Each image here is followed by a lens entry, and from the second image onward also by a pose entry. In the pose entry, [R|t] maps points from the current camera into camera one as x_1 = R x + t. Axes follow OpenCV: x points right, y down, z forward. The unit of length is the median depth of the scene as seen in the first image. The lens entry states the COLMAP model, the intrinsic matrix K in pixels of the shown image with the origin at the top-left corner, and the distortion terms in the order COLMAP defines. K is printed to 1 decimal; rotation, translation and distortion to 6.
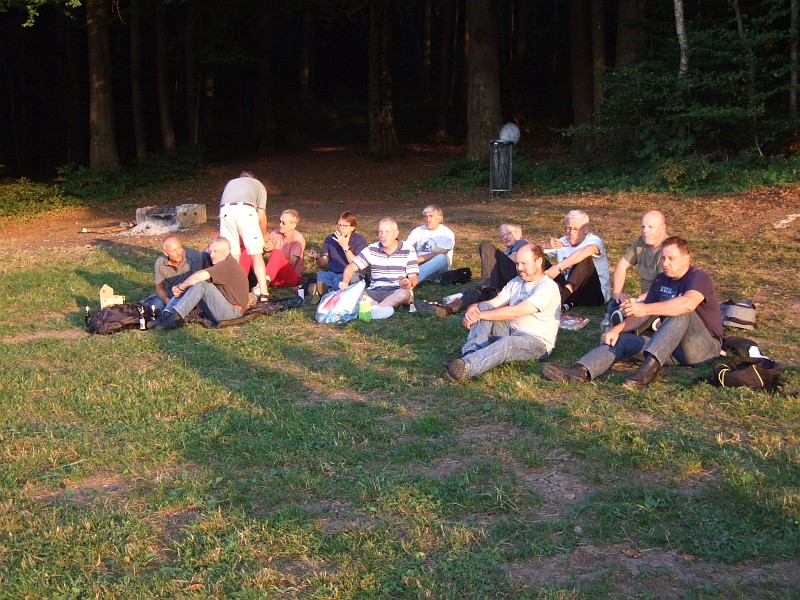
lens RADIAL K [[1175.7, 0, 399.7], [0, 1175.7, 299.3], [0, 0, 1]] dist [-0.020742, 0.000000]
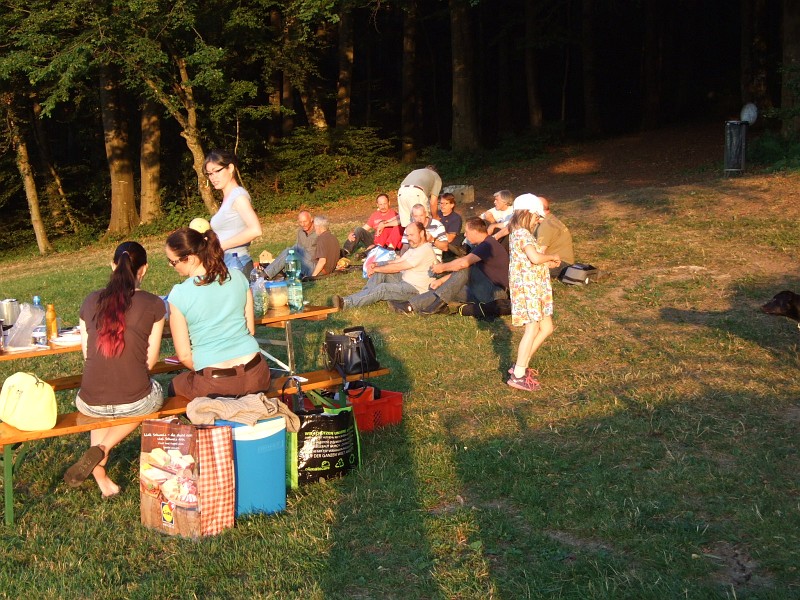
lens RADIAL K [[1473.2, 0, 400.1], [0, 1473.2, 300.2], [0, 0, 1]] dist [0.086189, 0.000000]
pose [[0.895371, 0.028187, -0.444428, 0.285616], [-0.025790, 0.999602, 0.011440, 0.009584], [0.444574, 0.001219, 0.895741, -0.201152]]
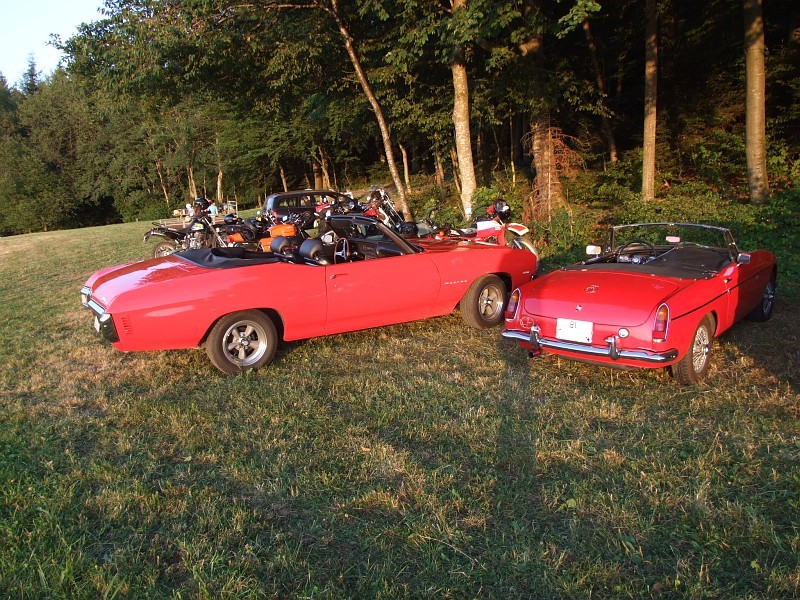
lens RADIAL K [[658.5, 0, 397.8], [0, 658.5, 302.8], [0, 0, 1]] dist [0.005087, 0.000367]
pose [[0.793152, 0.116051, -0.597865, 0.887677], [-0.042666, 0.989853, 0.135536, 0.011369], [0.607528, -0.081992, 0.790055, -0.558219]]
